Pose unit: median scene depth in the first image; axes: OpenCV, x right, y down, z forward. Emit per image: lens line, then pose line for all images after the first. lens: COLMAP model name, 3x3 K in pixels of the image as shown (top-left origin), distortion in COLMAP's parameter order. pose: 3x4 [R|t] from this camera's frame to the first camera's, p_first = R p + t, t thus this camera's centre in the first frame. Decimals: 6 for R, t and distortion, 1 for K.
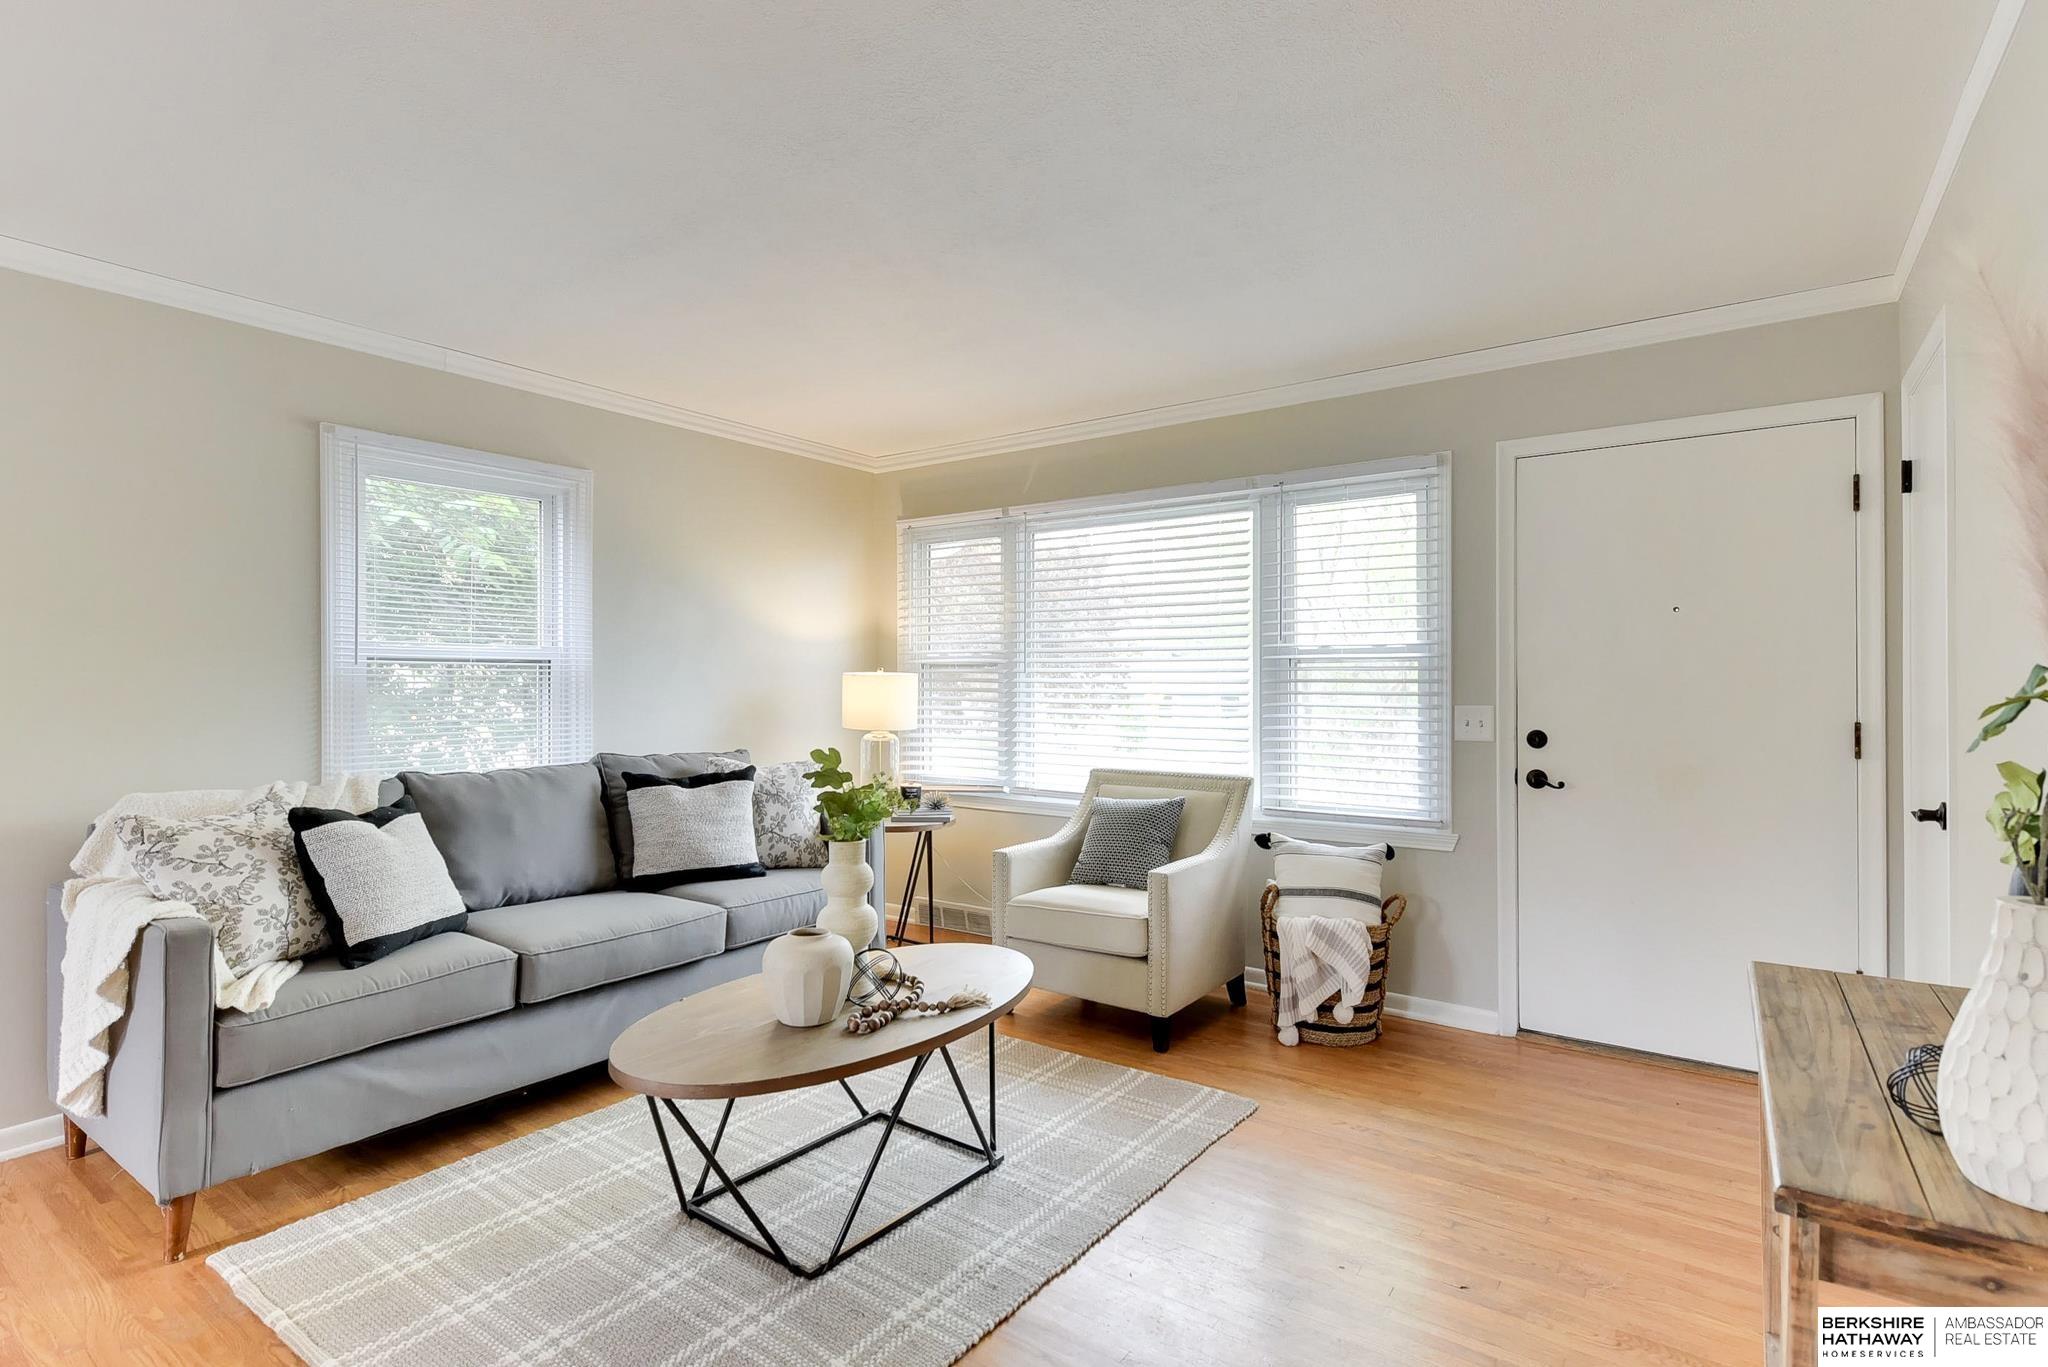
lens RADIAL K [[1009.6, 0, 1001.4], [0, 1009.6, 678.3], [0, 0, 1]] dist [0.003845, 0.000364]
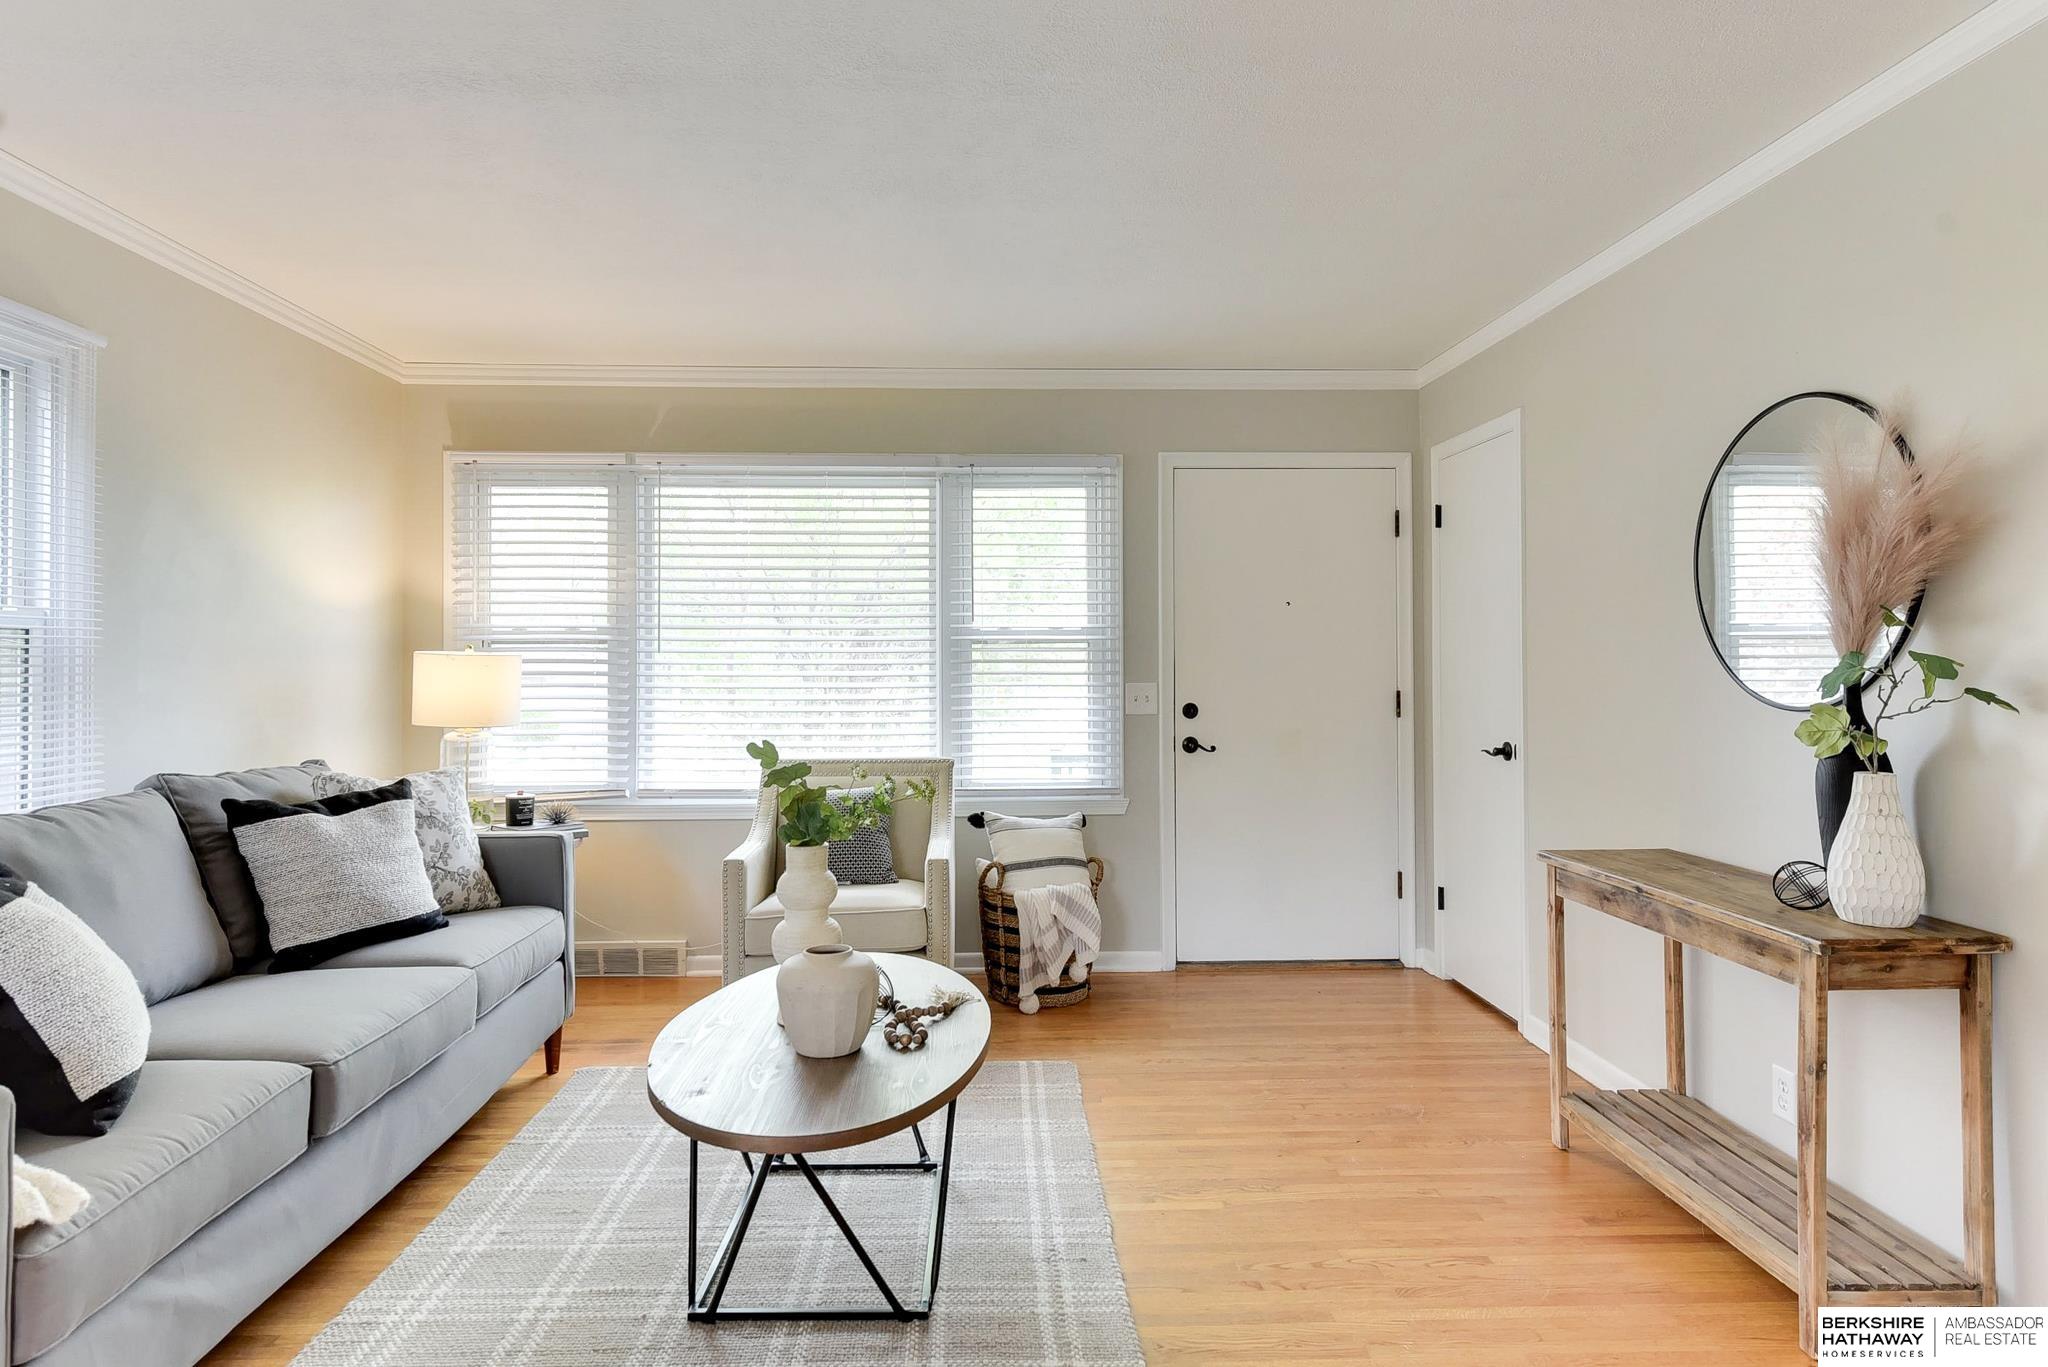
lens RADIAL K [[1174.8, 0, 989.7], [0, 1174.8, 652.0], [0, 0, 1]] dist [0.014313, -0.009851]
pose [[0.783969, 0.003353, 0.620791, -0.473512], [0.000381, 0.999983, -0.005882, 0.000016], [-0.620800, 0.004847, 0.783954, 0.075662]]
